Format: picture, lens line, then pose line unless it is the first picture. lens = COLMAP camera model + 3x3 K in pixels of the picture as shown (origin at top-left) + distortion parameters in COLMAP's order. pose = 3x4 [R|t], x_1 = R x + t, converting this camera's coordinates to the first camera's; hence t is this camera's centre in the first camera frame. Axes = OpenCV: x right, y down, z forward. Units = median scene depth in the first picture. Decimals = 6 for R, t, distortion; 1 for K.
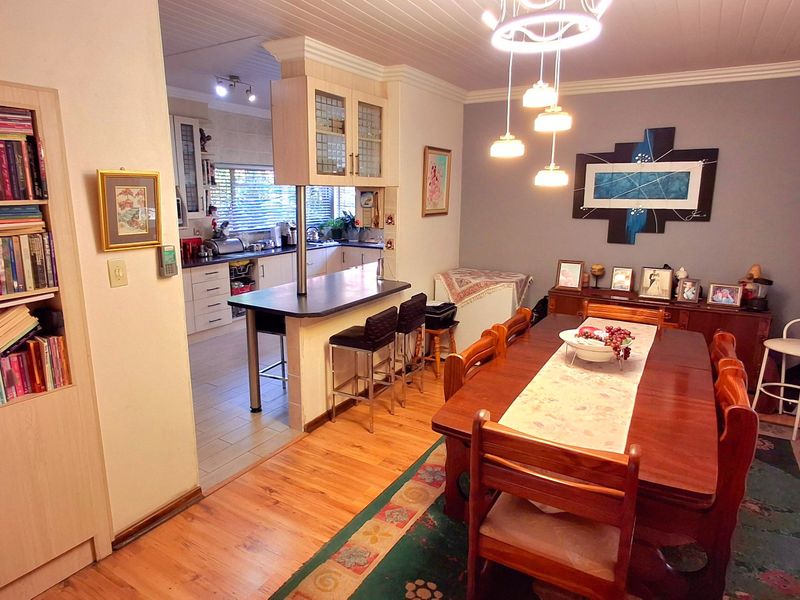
lens RADIAL K [[486.2, 0, 398.6], [0, 486.2, 301.6], [0, 0, 1]] dist [-0.005307, 0.007977]
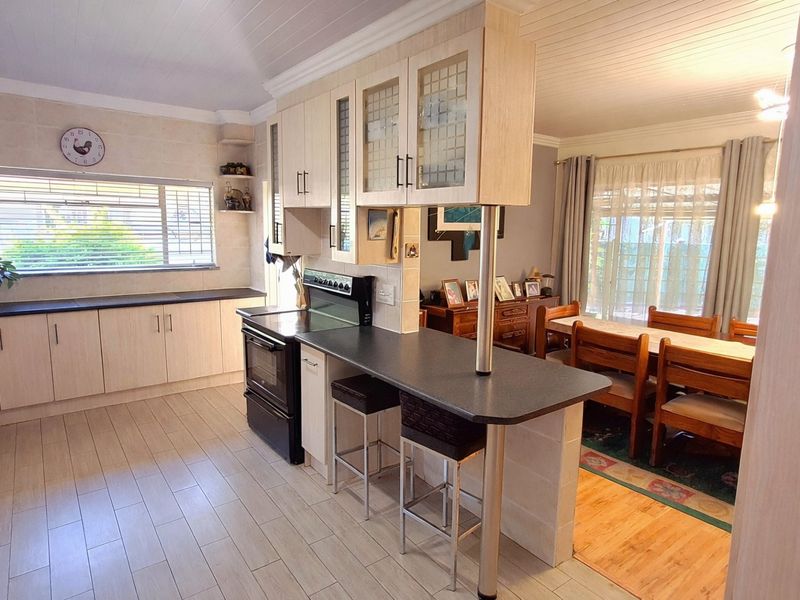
lens RADIAL K [[486.2, 0, 399.9], [0, 486.2, 295.6], [0, 0, 1]] dist [-0.005307, 0.007977]
pose [[0.376082, -0.139994, 0.915950, -0.682957], [0.188457, 0.979415, 0.072315, -0.152094], [-0.907219, 0.145421, 0.394723, 0.700968]]
